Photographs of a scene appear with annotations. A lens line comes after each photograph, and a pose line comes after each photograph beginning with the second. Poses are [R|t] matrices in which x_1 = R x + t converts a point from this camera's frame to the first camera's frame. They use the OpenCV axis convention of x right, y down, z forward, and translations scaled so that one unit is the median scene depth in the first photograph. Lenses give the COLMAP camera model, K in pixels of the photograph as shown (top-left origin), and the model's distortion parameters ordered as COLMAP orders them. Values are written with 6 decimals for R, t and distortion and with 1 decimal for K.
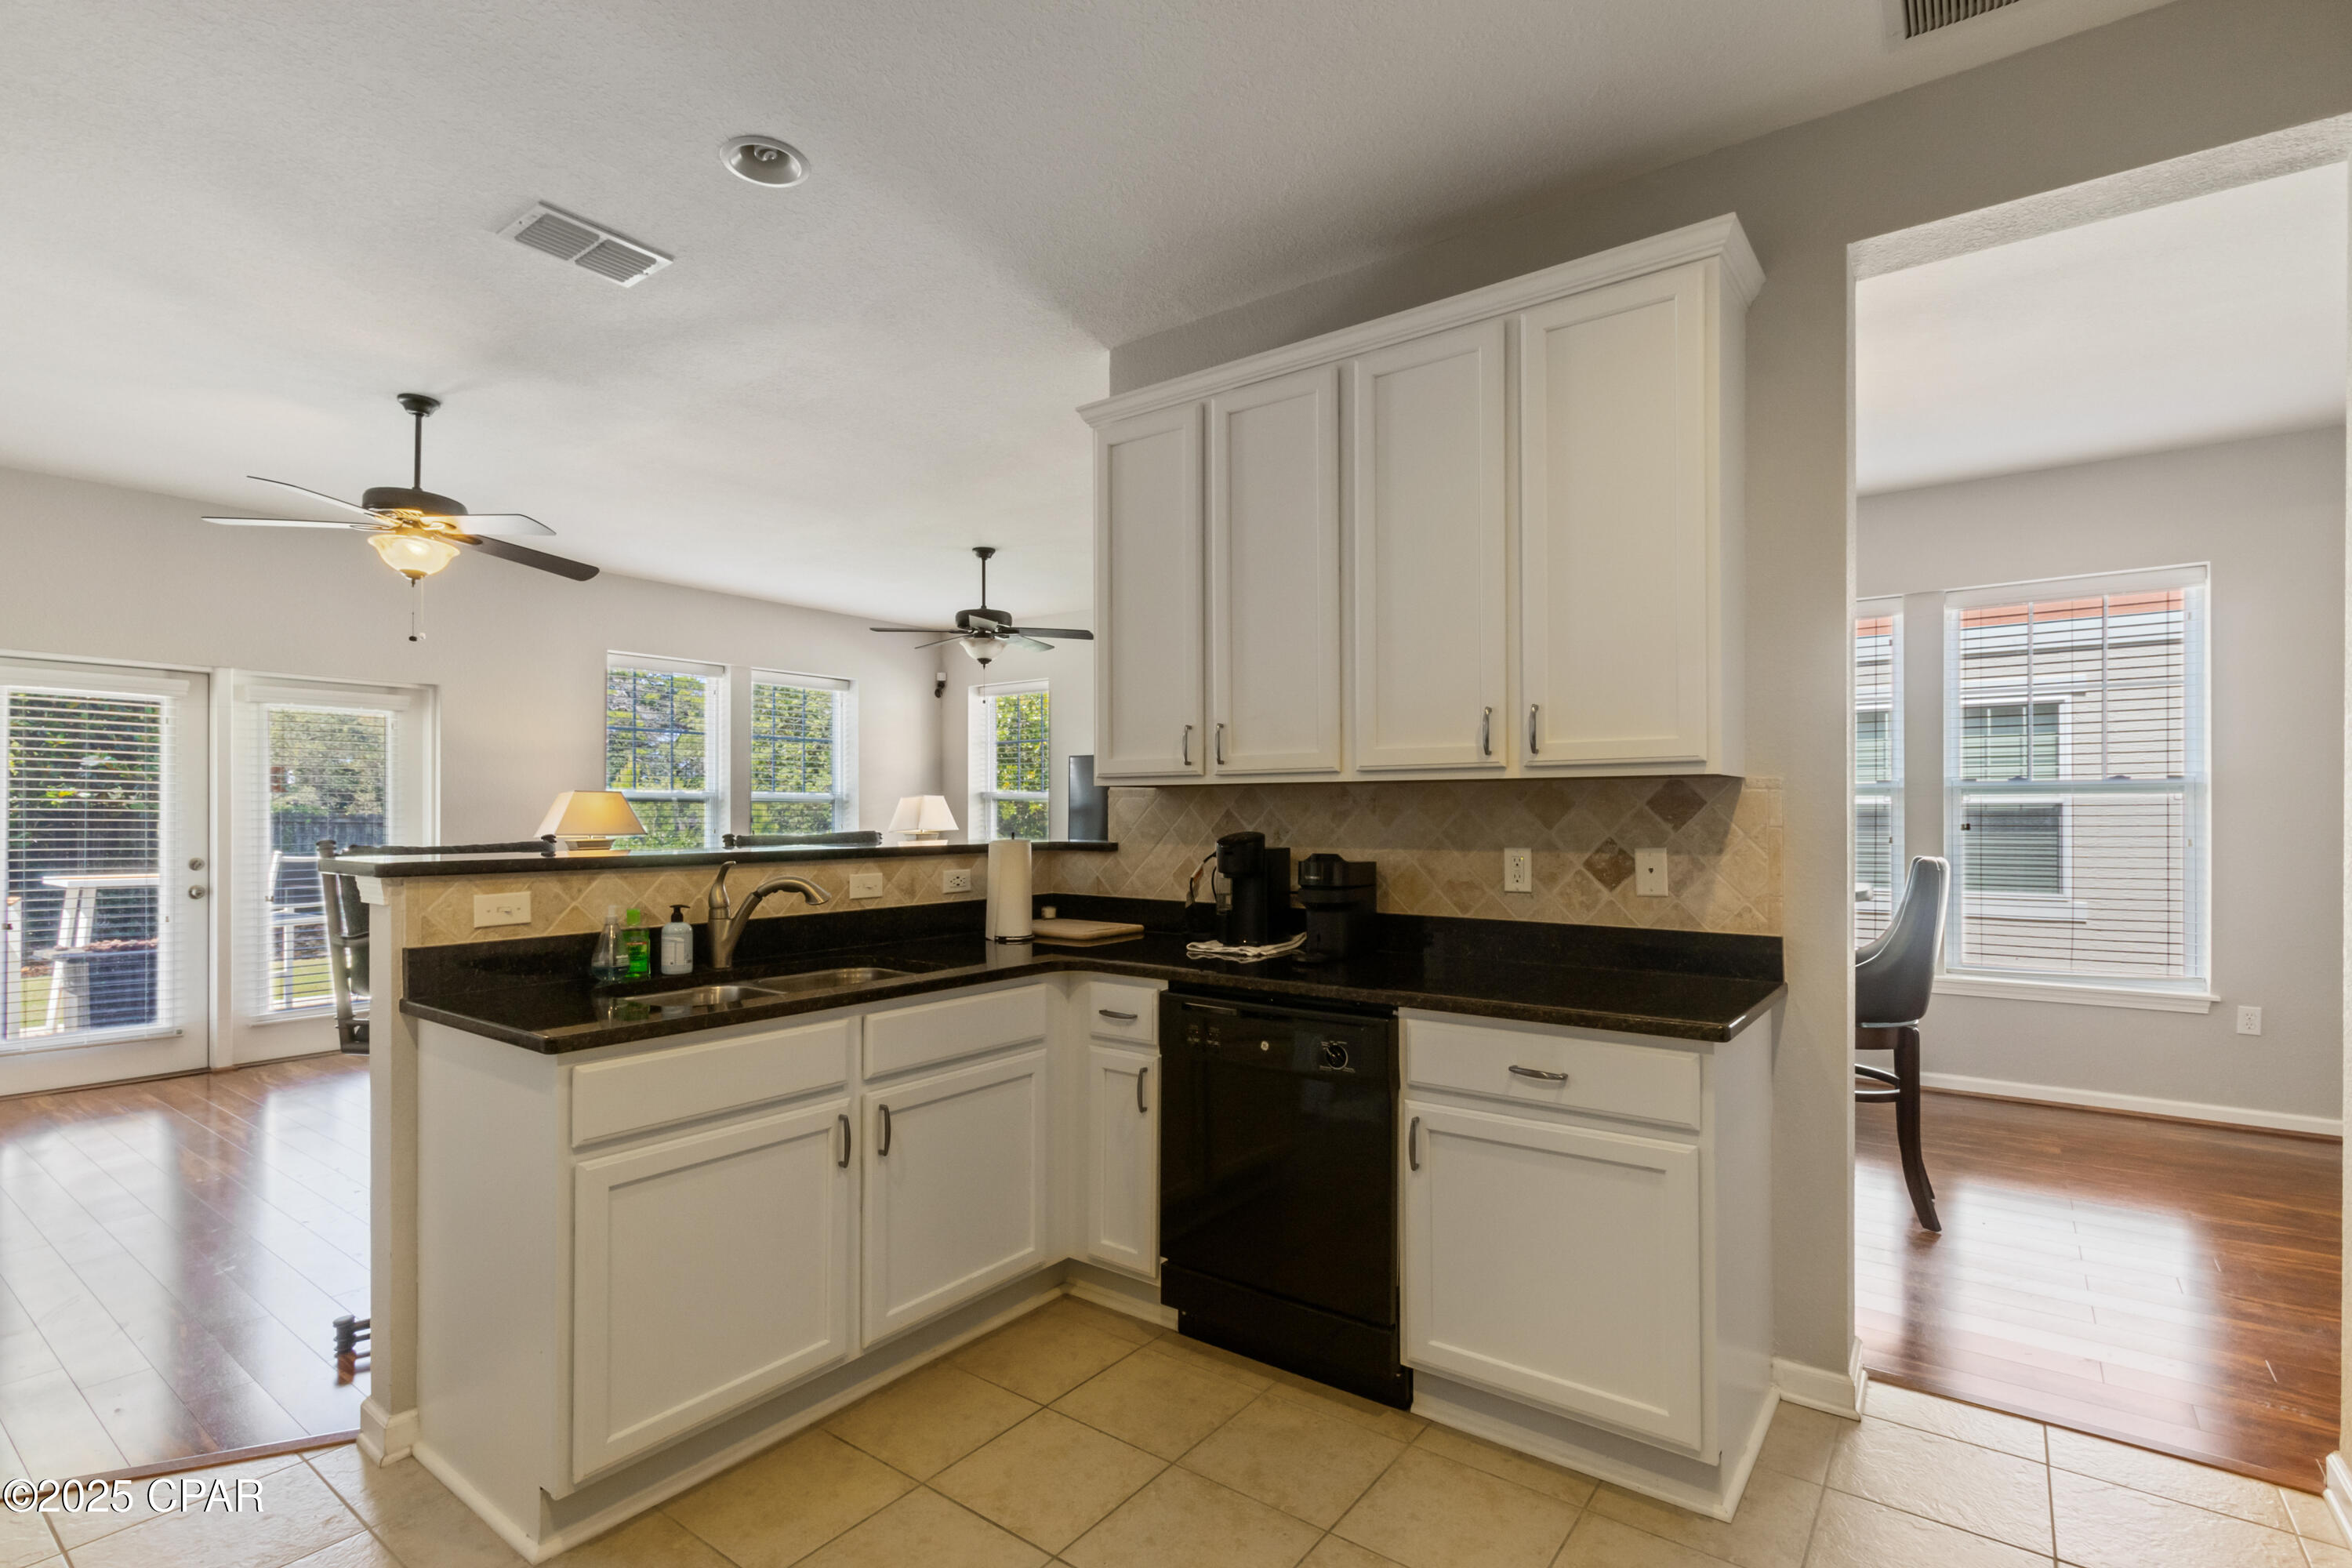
lens RADIAL K [[1079.7, 0, 1149.3], [0, 1079.7, 800.9], [0, 0, 1]] dist [0.000489, -0.000037]
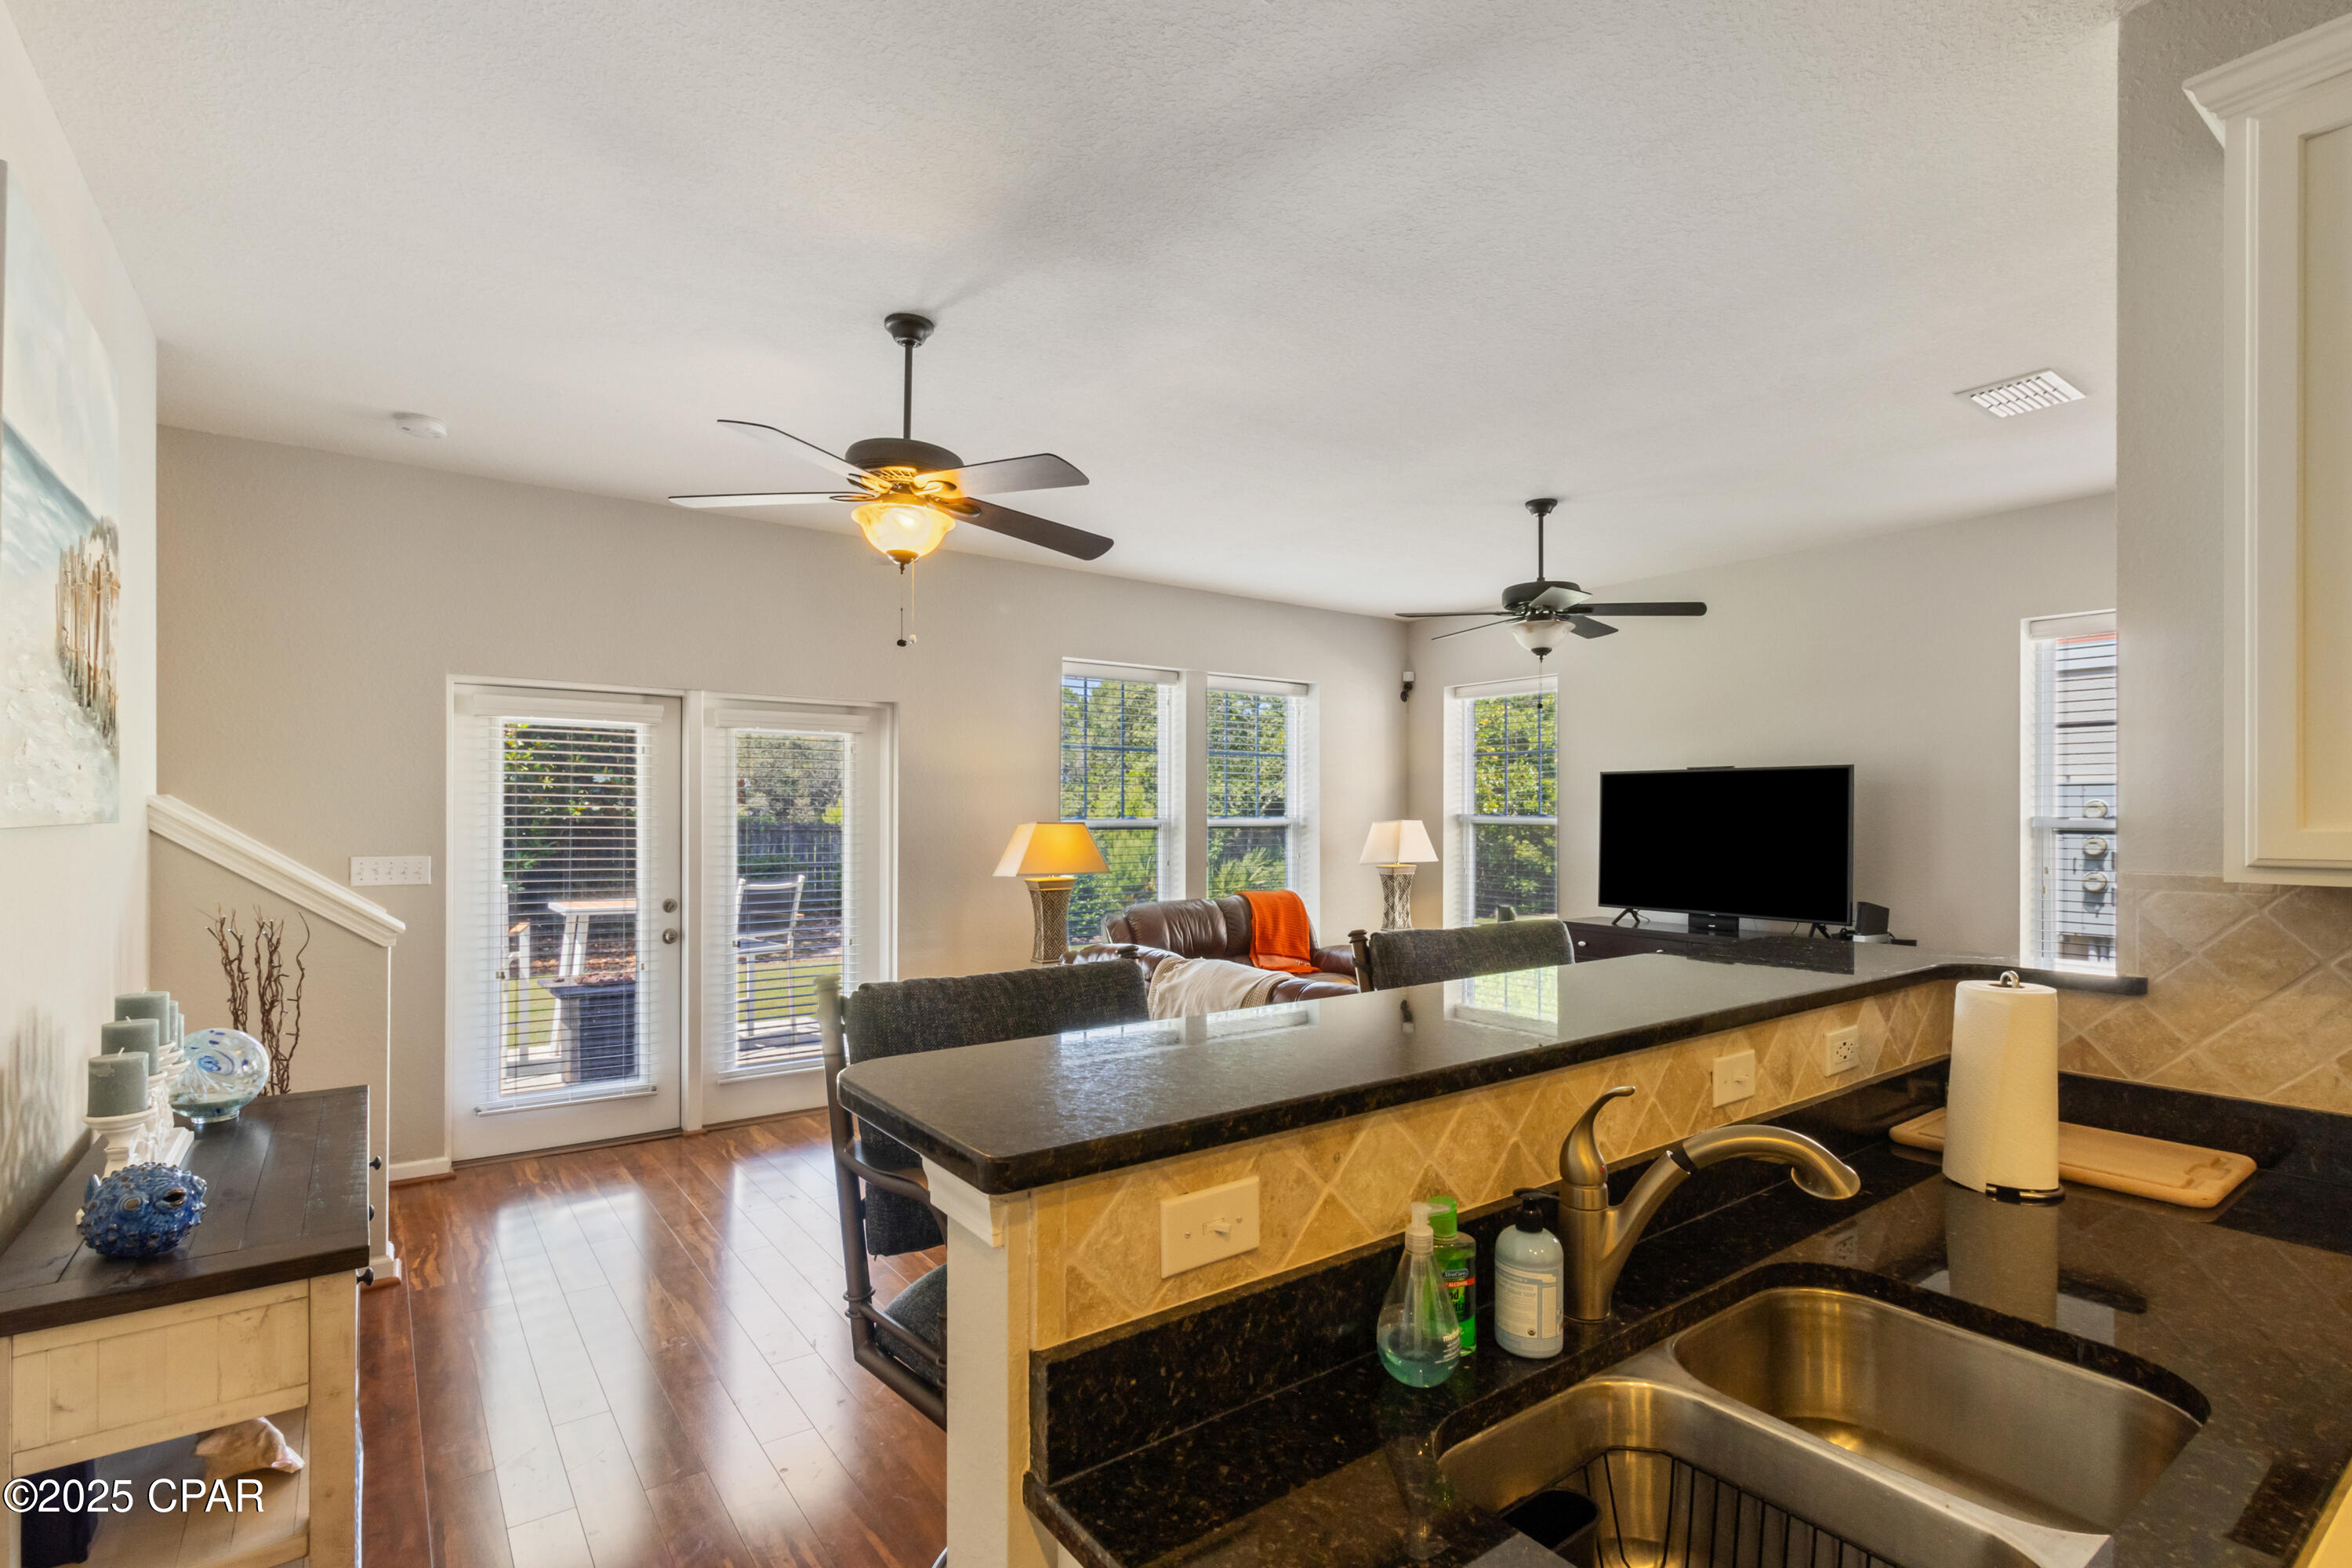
lens RADIAL K [[1079.7, 0, 1188.8], [0, 1079.7, 795.9], [0, 0, 1]] dist [0.000489, -0.000037]
pose [[0.960166, -0.002979, -0.279416, -0.200248], [0.001329, 0.999981, -0.006094, -0.028027], [0.279428, 0.005480, 0.960151, 0.239901]]
